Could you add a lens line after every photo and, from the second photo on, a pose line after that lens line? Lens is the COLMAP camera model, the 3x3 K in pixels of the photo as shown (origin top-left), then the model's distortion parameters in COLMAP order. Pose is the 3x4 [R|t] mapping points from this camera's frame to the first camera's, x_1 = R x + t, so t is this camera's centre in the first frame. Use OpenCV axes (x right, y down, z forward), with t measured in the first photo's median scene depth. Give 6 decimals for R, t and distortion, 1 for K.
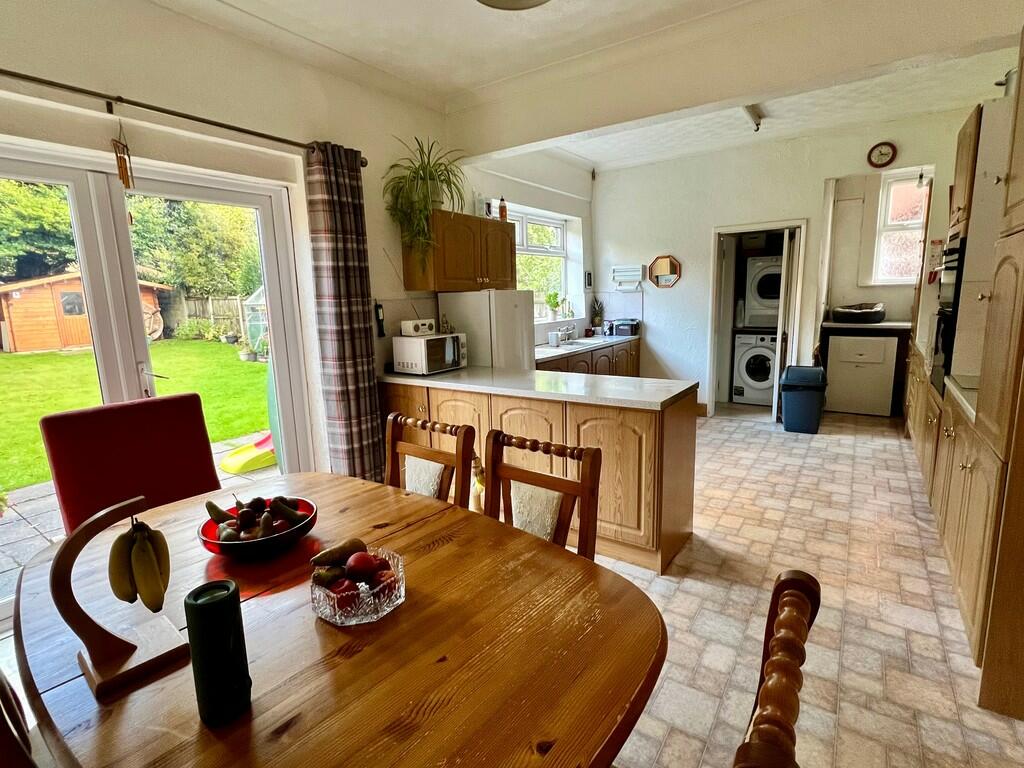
lens RADIAL K [[517.2, 0, 509.7], [0, 517.2, 382.0], [0, 0, 1]] dist [0.002632, 0.000805]
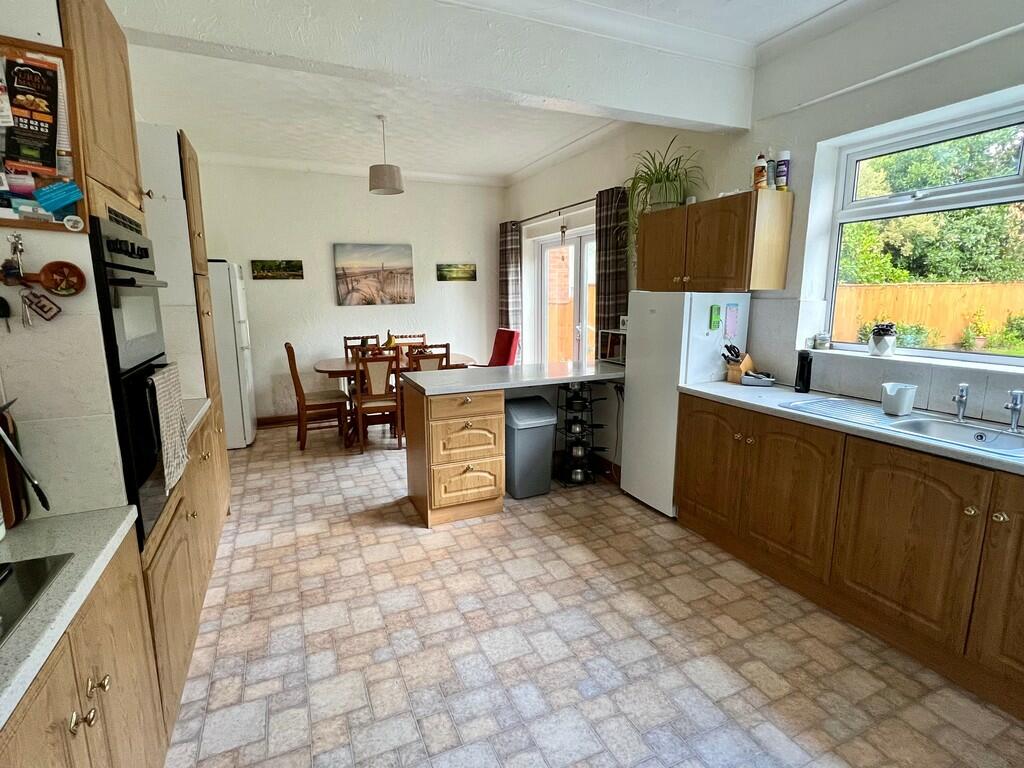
lens RADIAL K [[506.9, 0, 509.4], [0, 506.9, 379.9], [0, 0, 1]] dist [0.000367, -0.000460]
pose [[-0.522712, 0.180472, -0.833188, 0.784383], [-0.117960, 0.952624, 0.280346, -0.227306], [0.844309, 0.244823, -0.476659, 1.136023]]
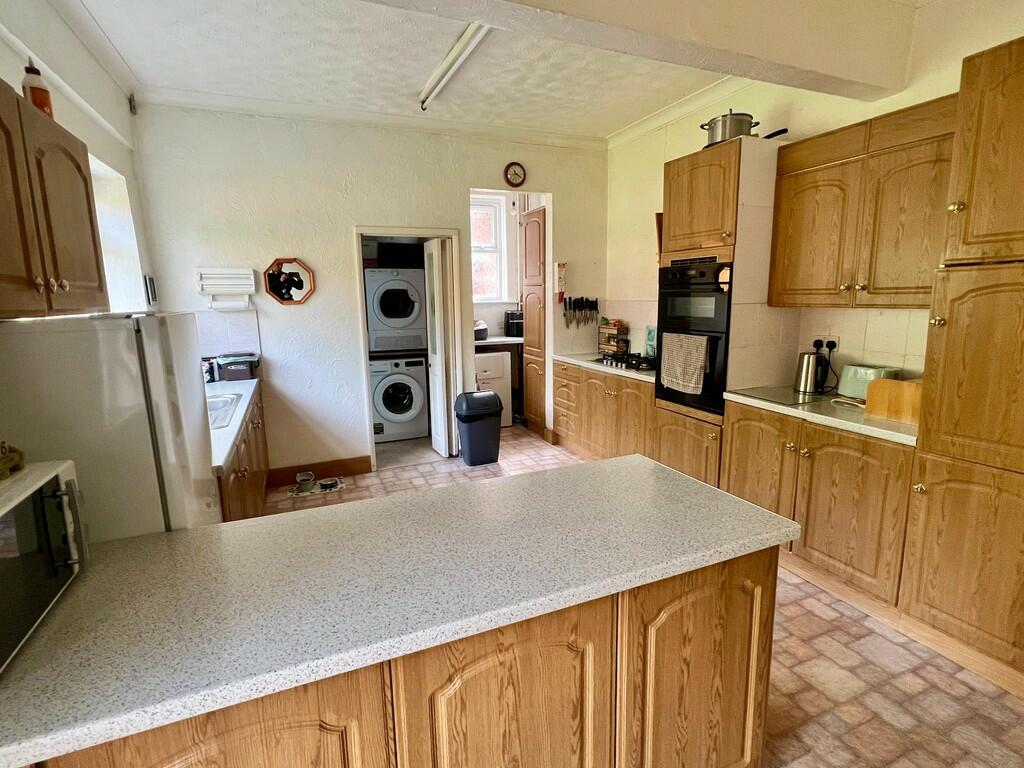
lens RADIAL K [[506.9, 0, 509.4], [0, 506.9, 379.9], [0, 0, 1]] dist [0.000367, -0.000460]
pose [[0.528506, -0.121205, 0.840233, -0.168959], [0.144832, 0.988118, 0.051438, -0.102680], [-0.836484, 0.094508, 0.539781, 0.543928]]
